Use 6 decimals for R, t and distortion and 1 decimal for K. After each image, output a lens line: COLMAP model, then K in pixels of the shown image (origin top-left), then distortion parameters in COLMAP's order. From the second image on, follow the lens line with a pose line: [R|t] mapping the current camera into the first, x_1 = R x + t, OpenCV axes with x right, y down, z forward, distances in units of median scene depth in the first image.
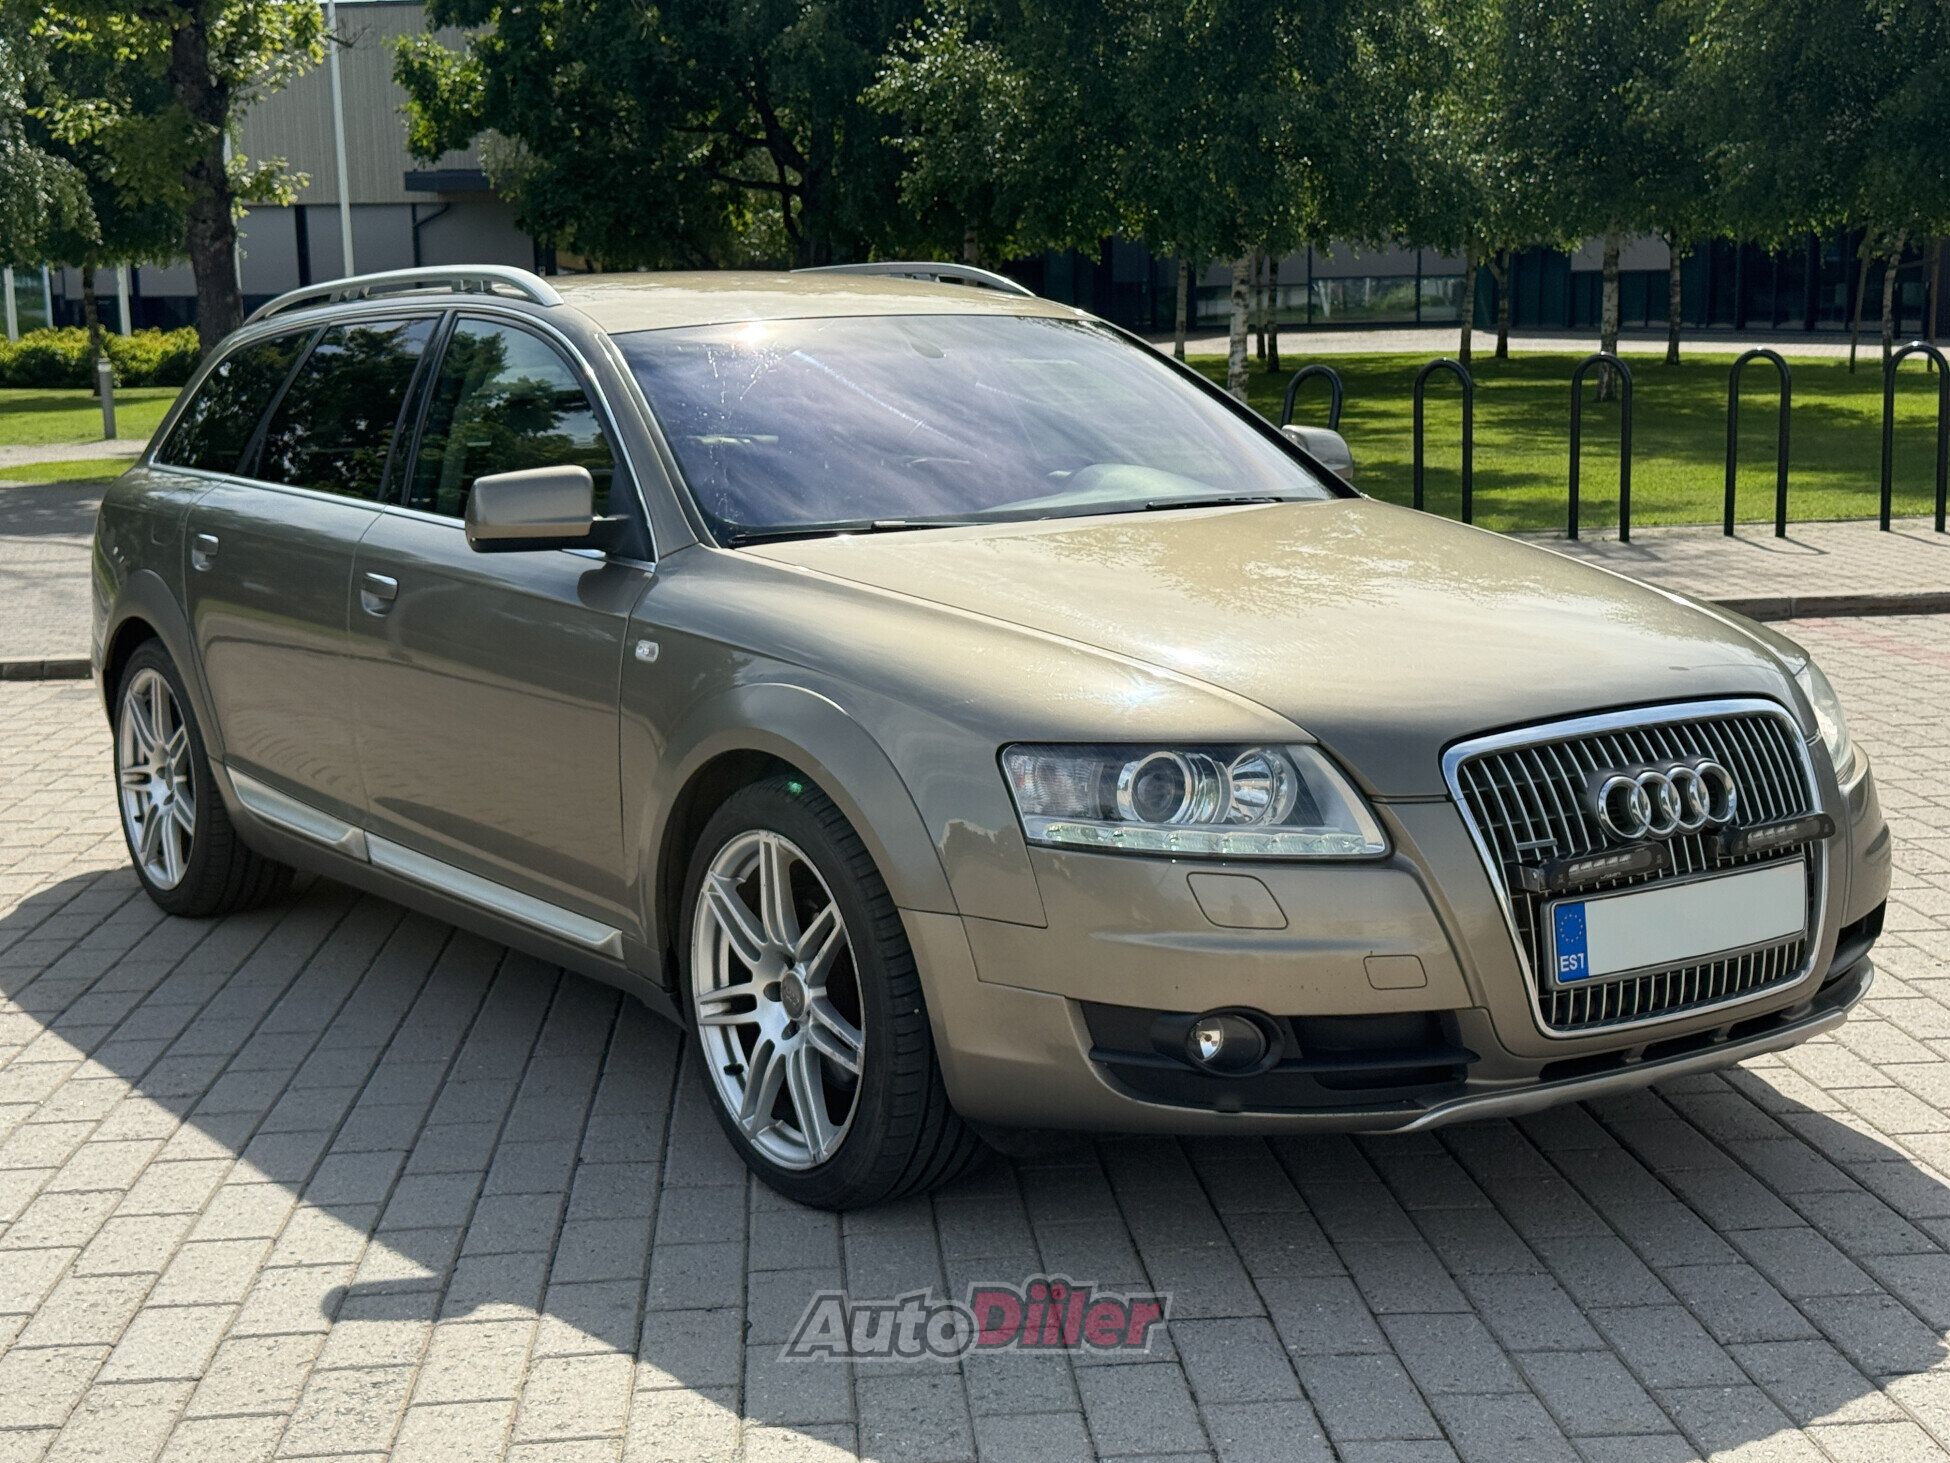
lens RADIAL K [[2698.0, 0, 974.8], [0, 2698.0, 729.0], [0, 0, 1]] dist [0.154707, 0.000000]
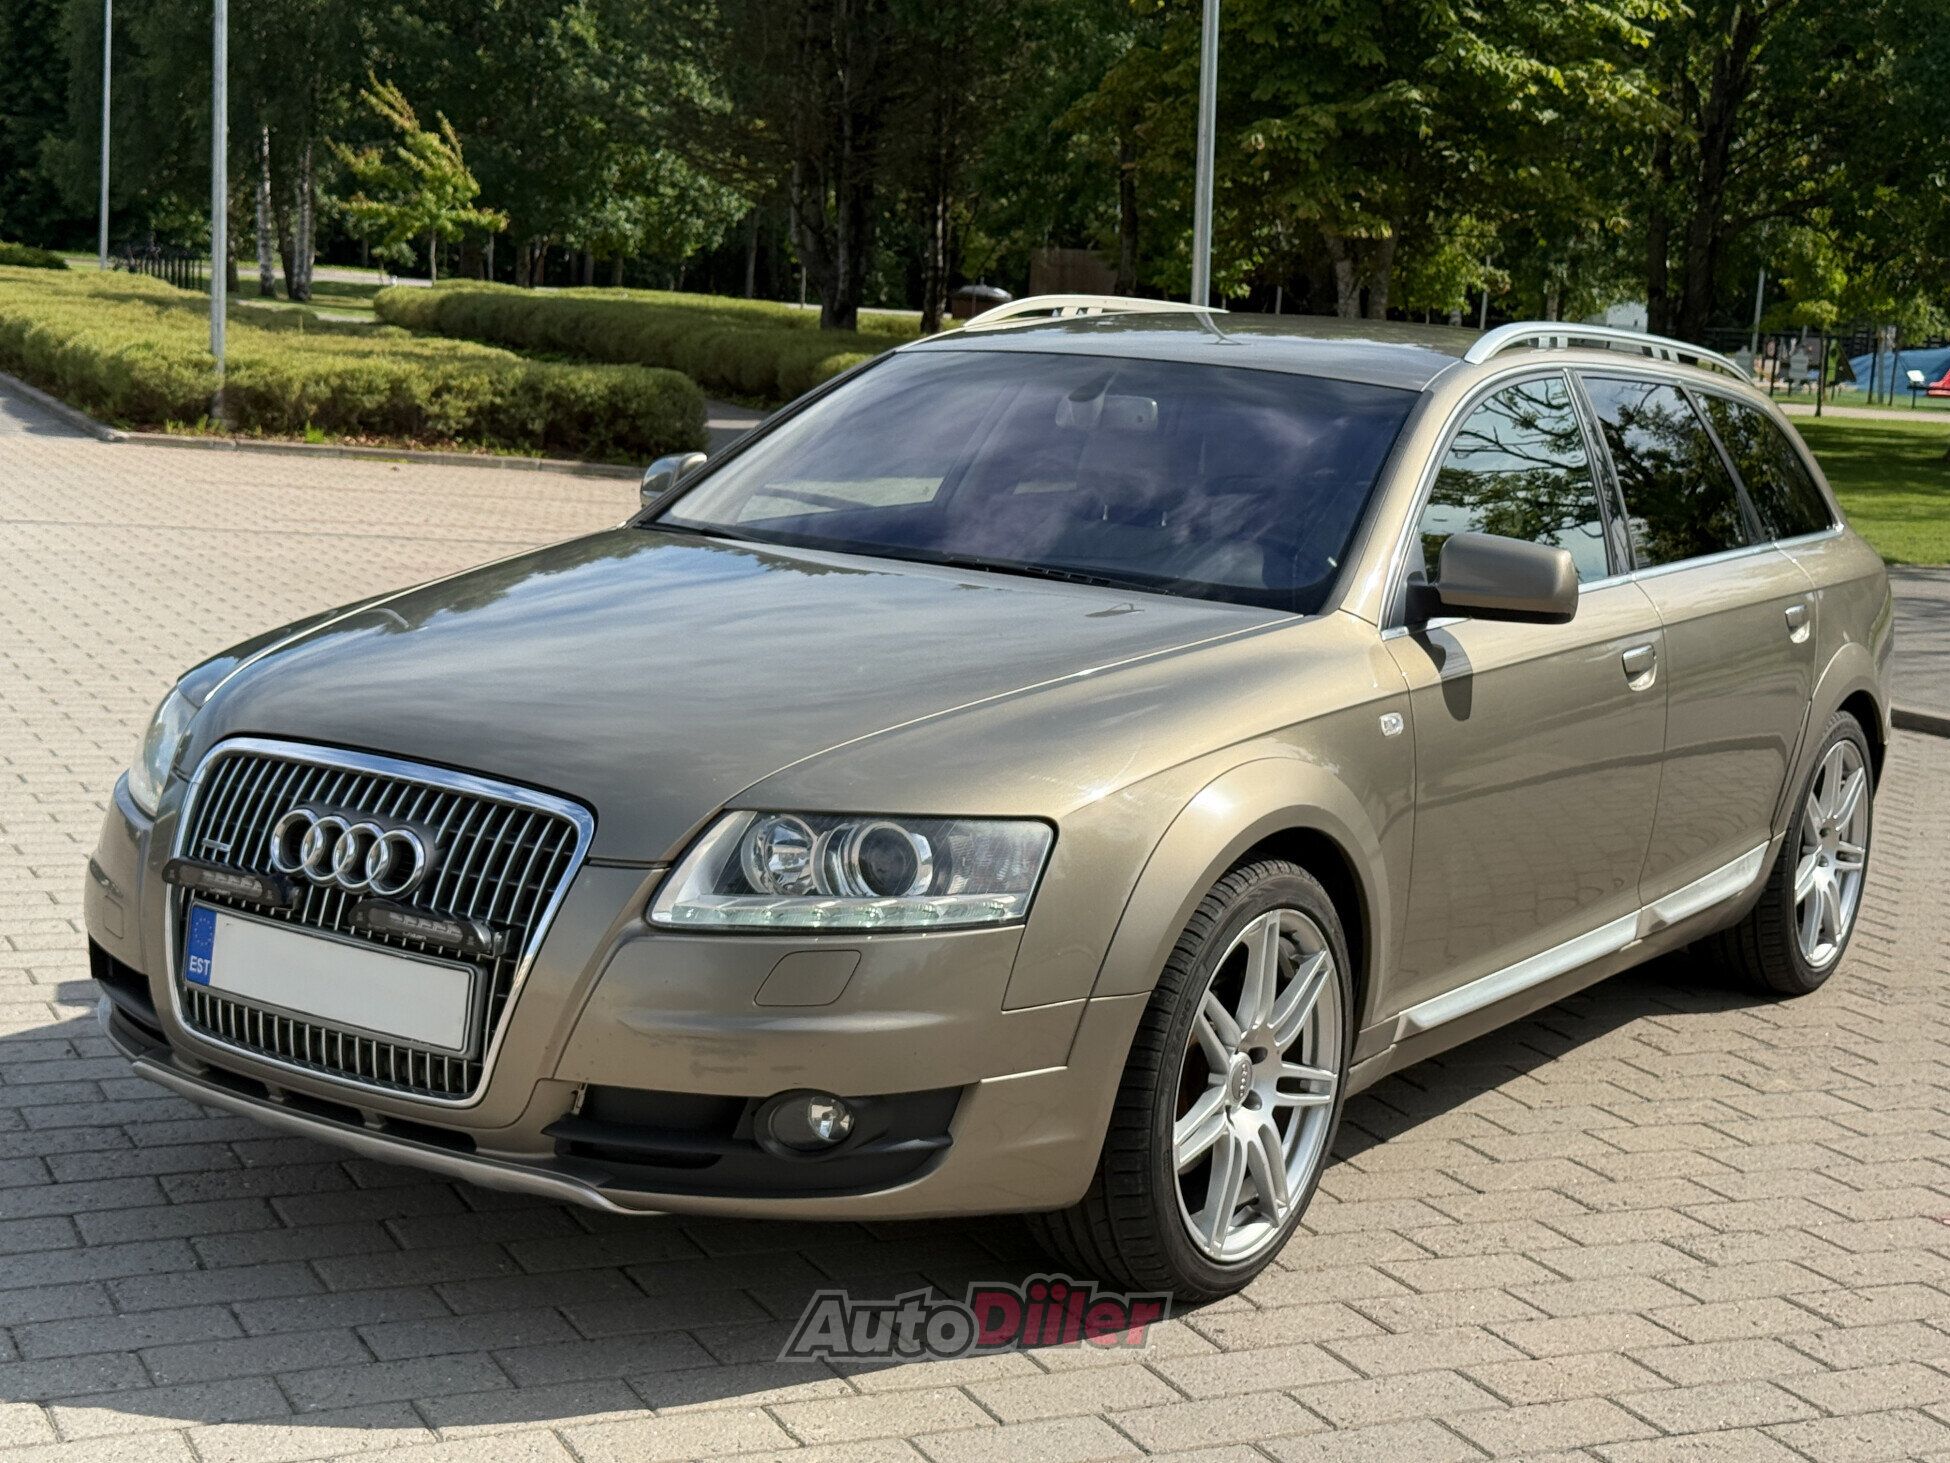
lens RADIAL K [[2698.0, 0, 975.3], [0, 2698.0, 735.3], [0, 0, 1]] dist [0.154707, 0.000000]
pose [[0.373872, 0.177202, -0.910395, 1.198309], [-0.210153, 0.972235, 0.102934, -0.157693], [0.903358, 0.152838, 0.400731, 0.812708]]
